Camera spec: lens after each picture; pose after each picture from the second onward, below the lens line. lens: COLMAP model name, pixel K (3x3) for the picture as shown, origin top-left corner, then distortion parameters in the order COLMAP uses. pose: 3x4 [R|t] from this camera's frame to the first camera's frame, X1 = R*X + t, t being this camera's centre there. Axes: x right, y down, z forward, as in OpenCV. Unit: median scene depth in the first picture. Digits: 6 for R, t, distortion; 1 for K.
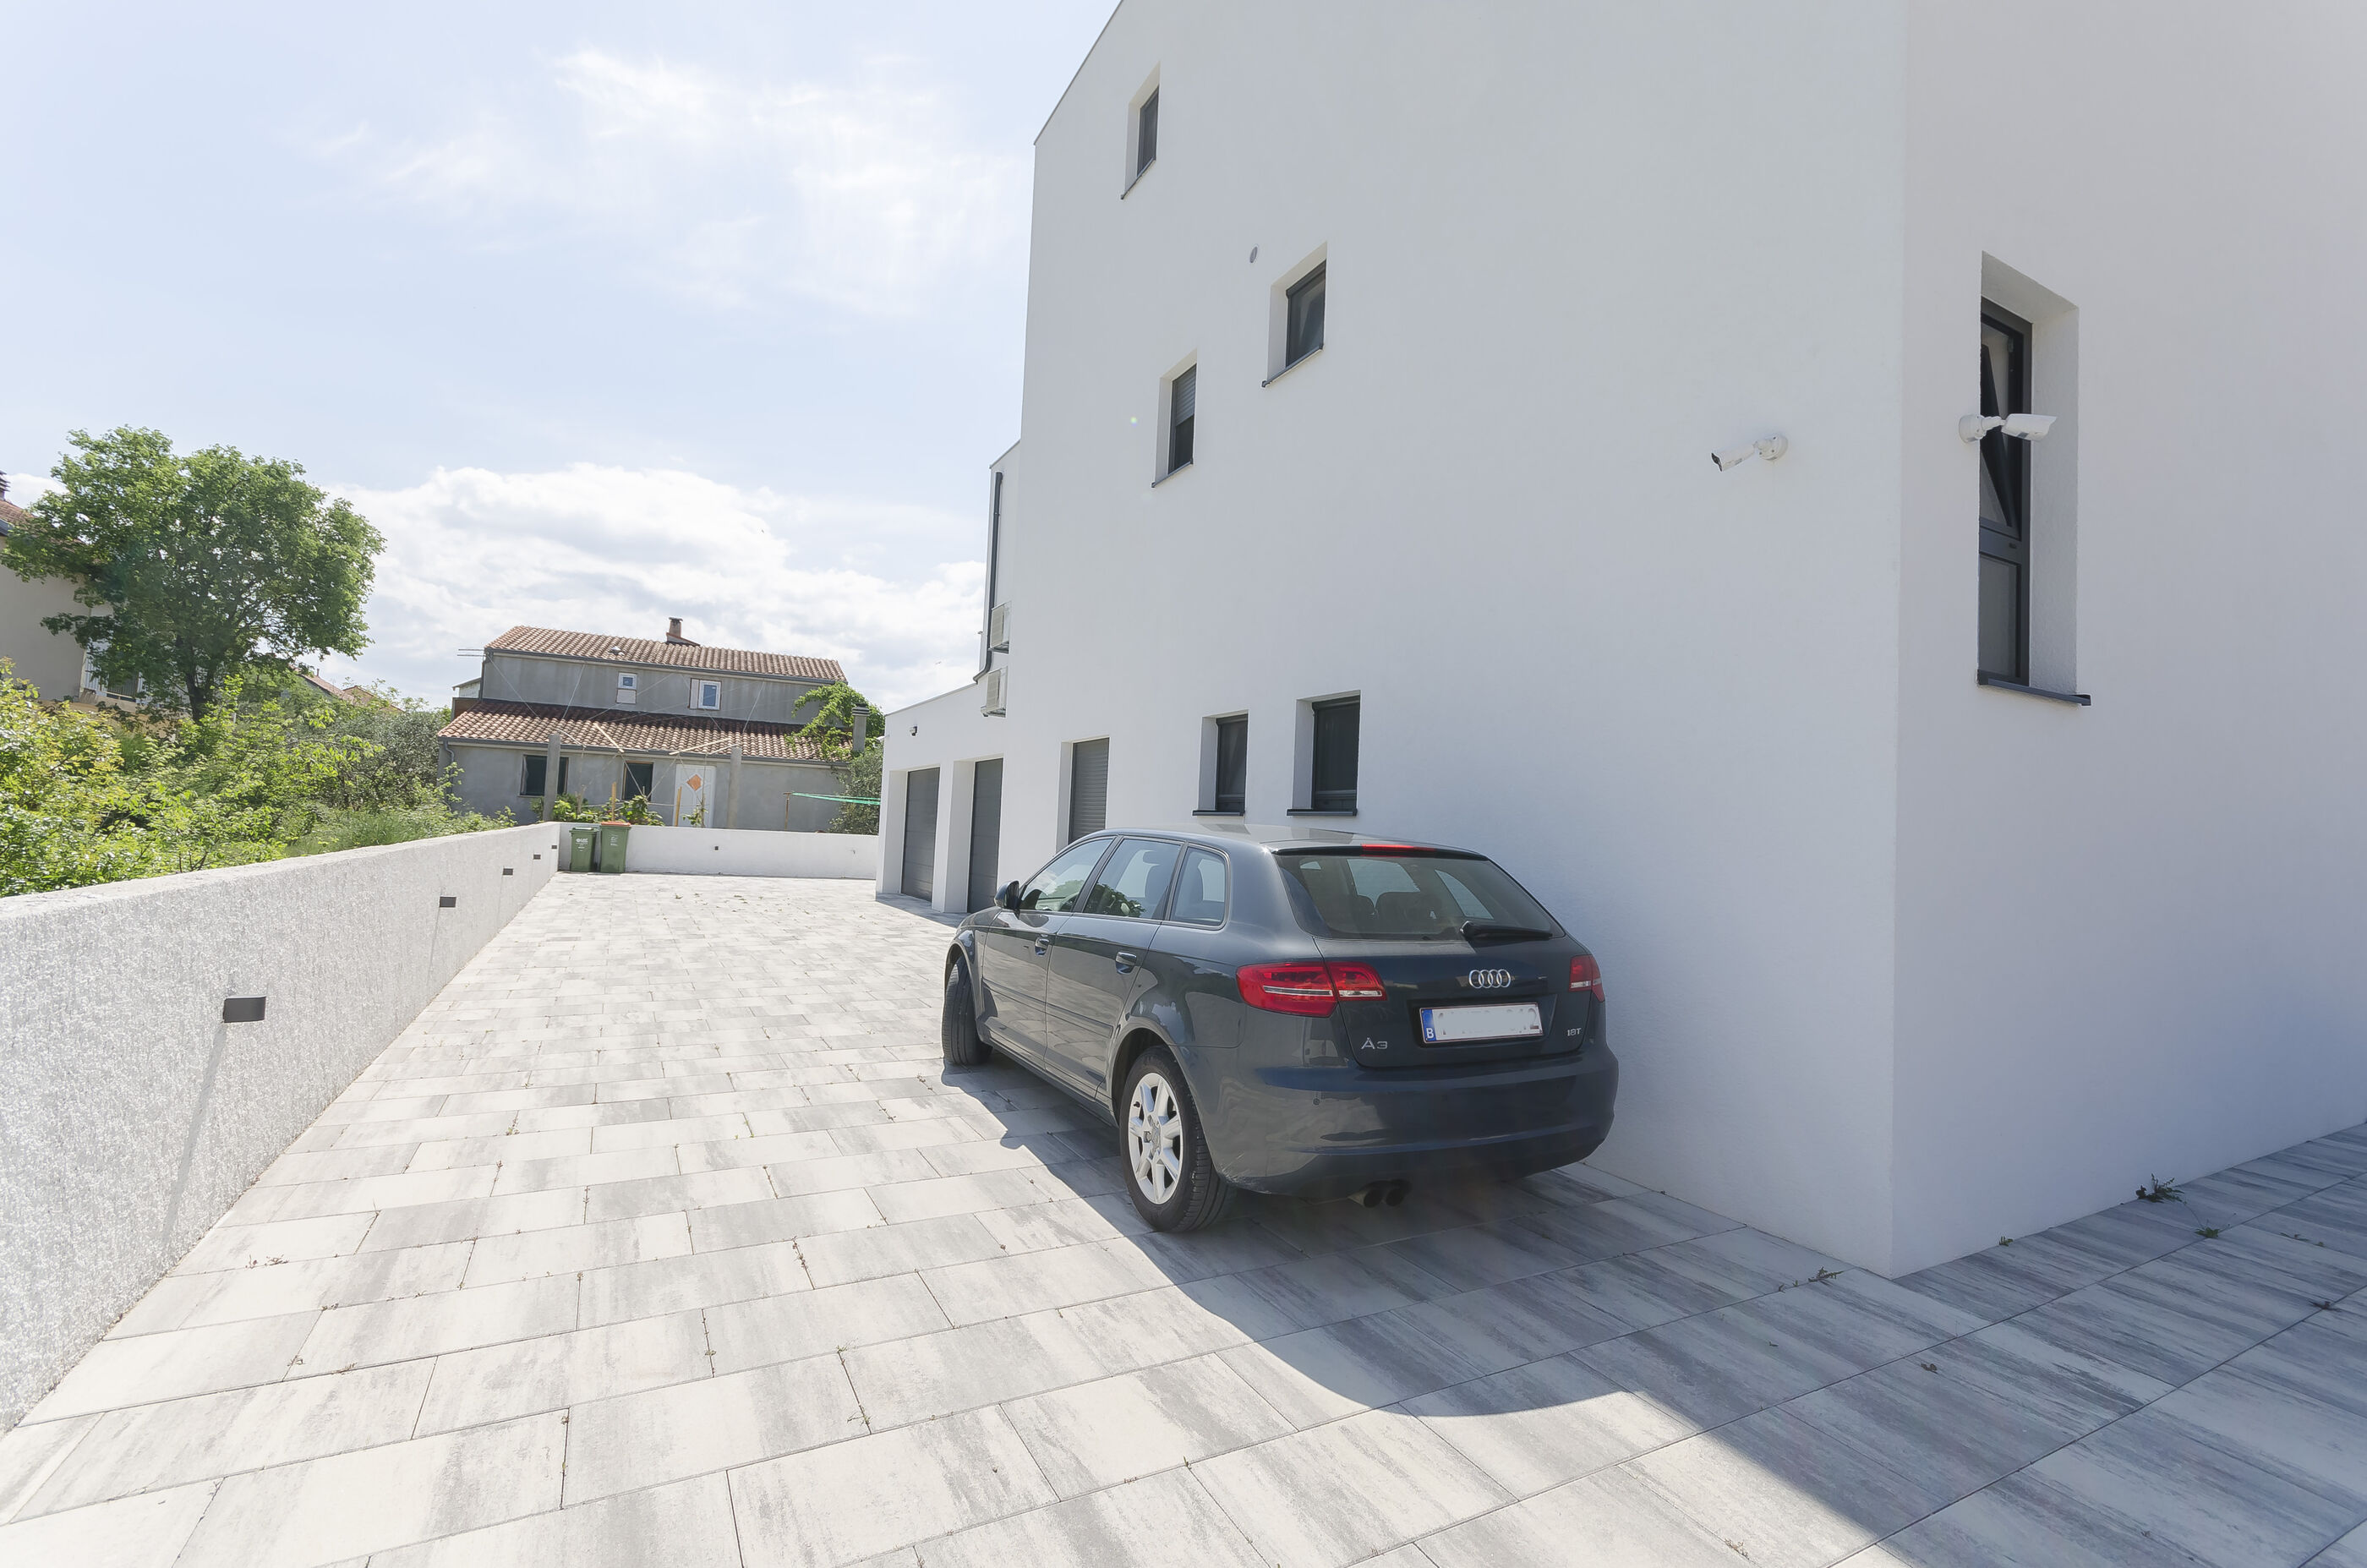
lens RADIAL K [[1046.8, 0, 1182.9], [0, 1046.8, 818.7], [0, 0, 1]] dist [0.001977, 0.000371]
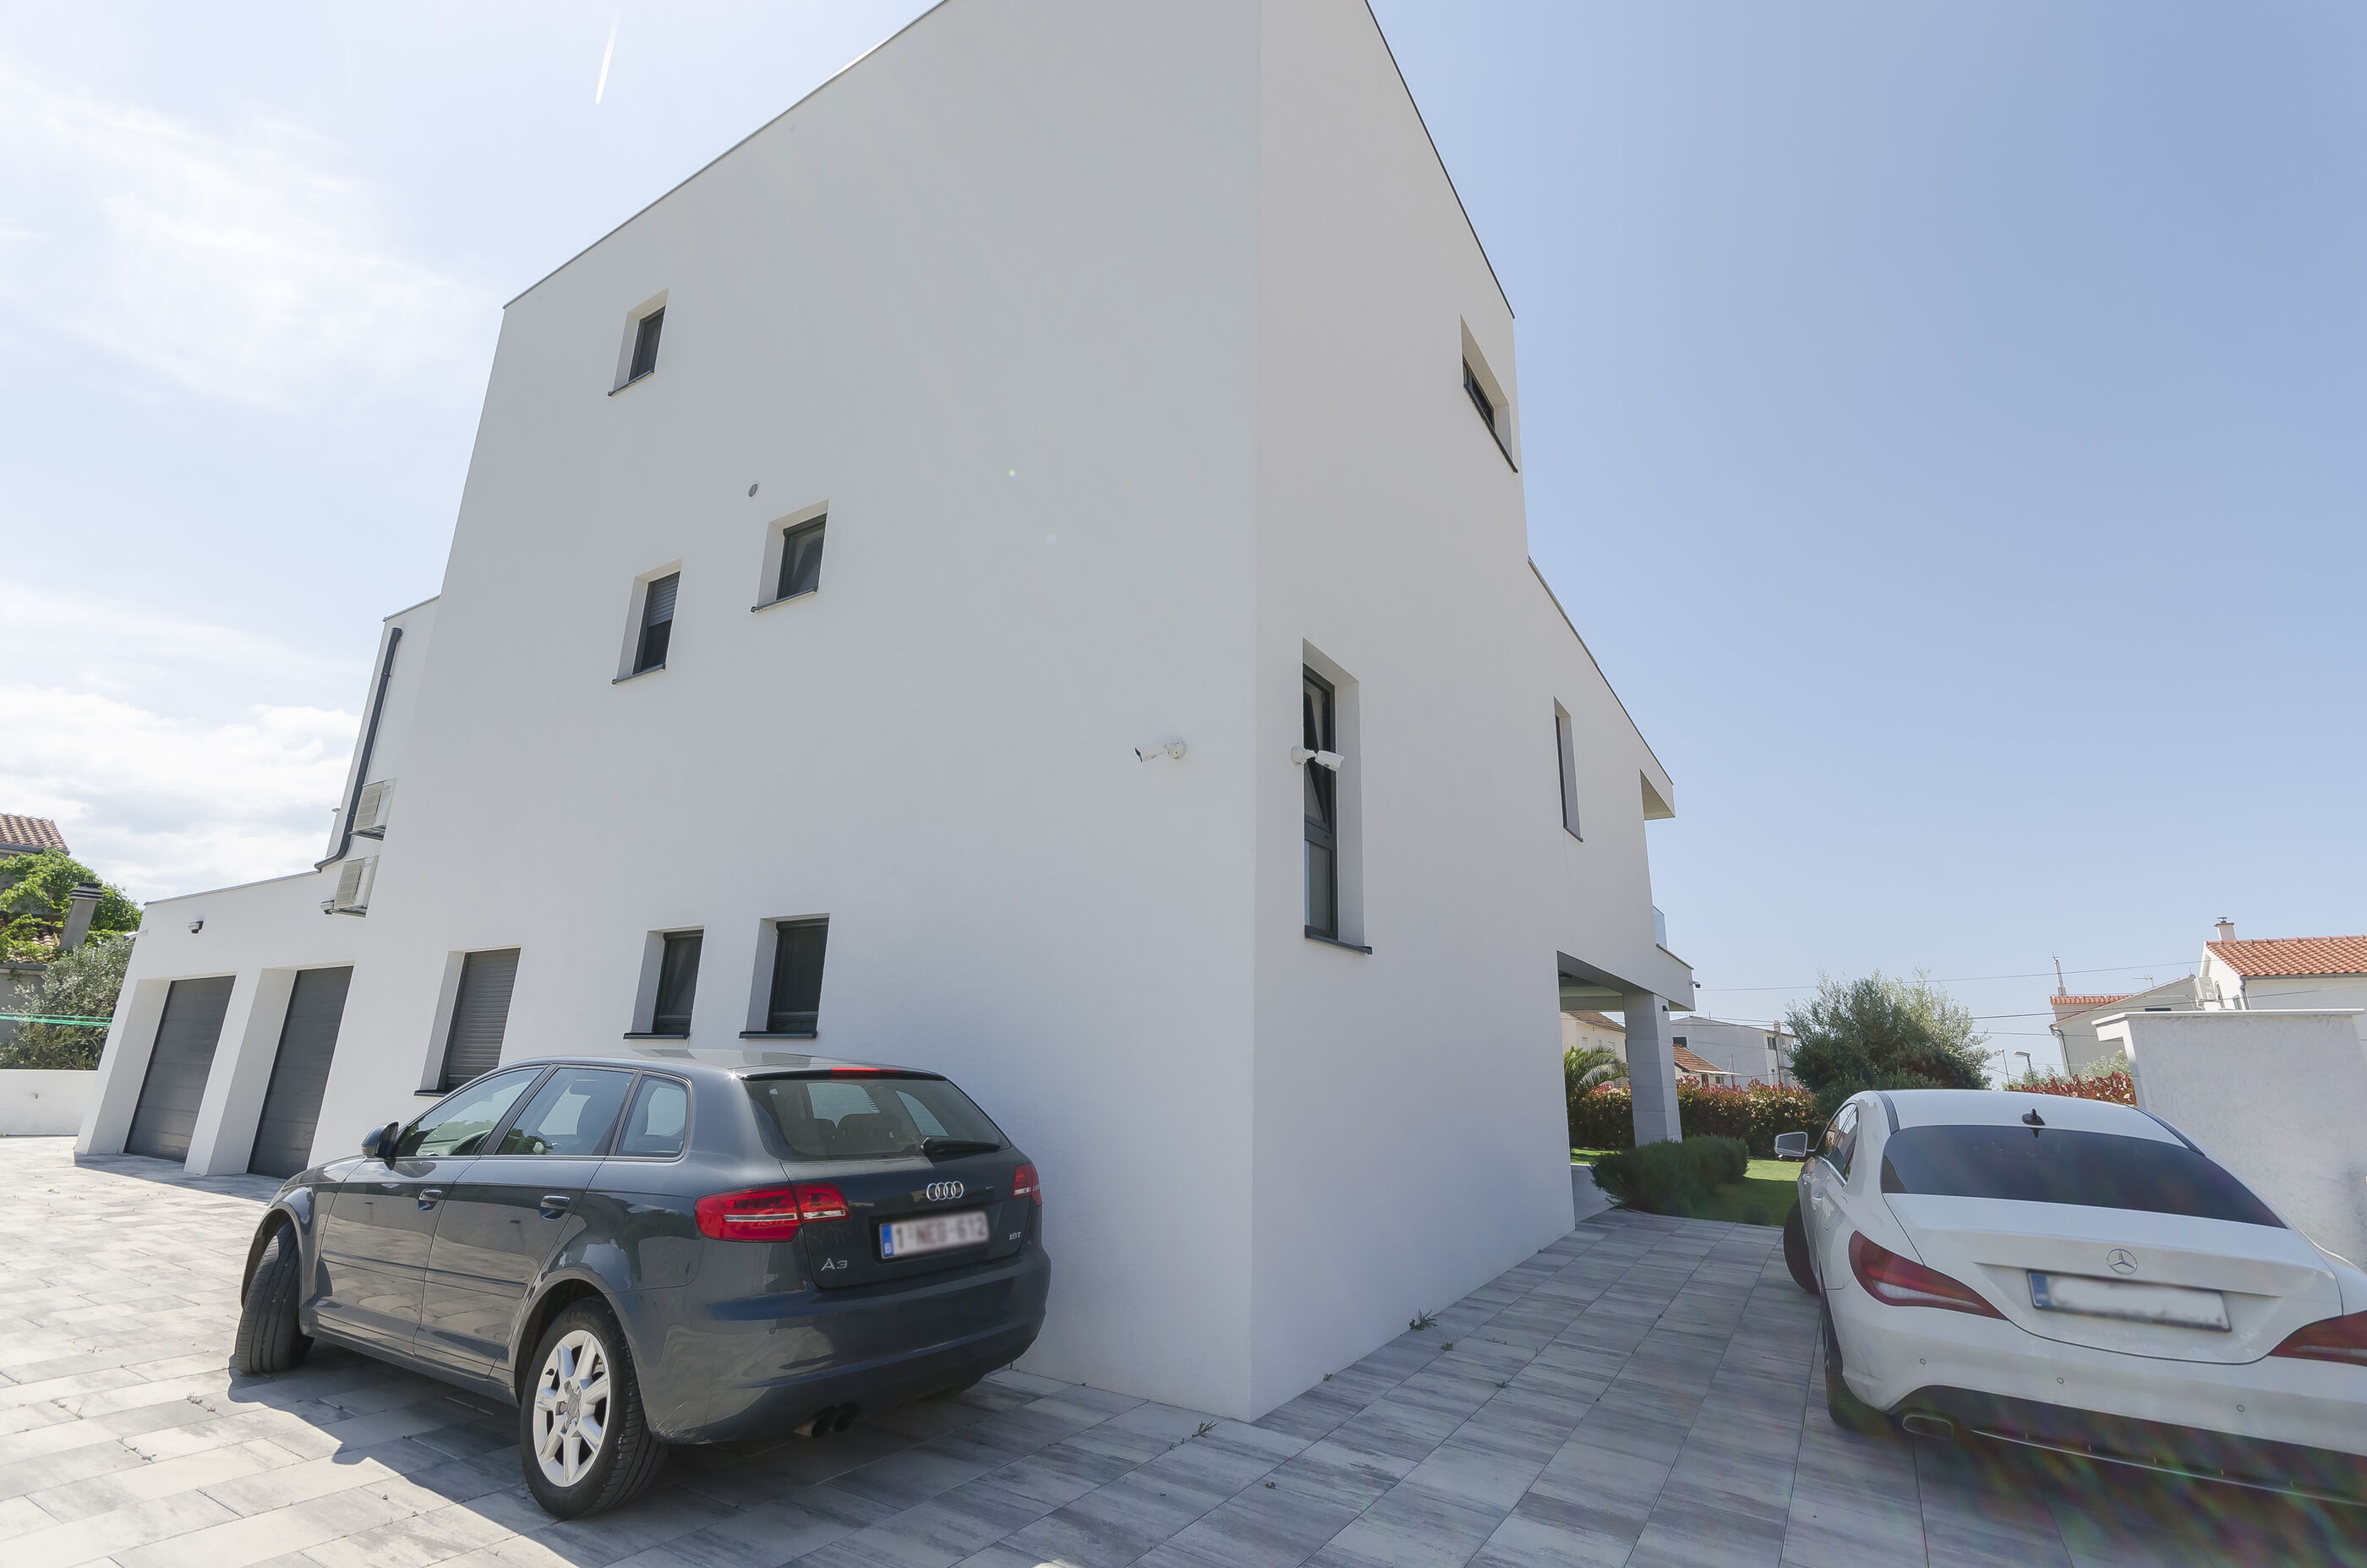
lens RADIAL K [[1024.7, 0, 1224.7], [0, 1024.7, 785.0], [0, 0, 1]] dist [0.009241, -0.000049]
pose [[0.853144, 0.118662, 0.508001, -0.055030], [0.005695, 0.971610, -0.236518, -0.006304], [-0.521645, 0.204677, 0.828248, -0.138160]]
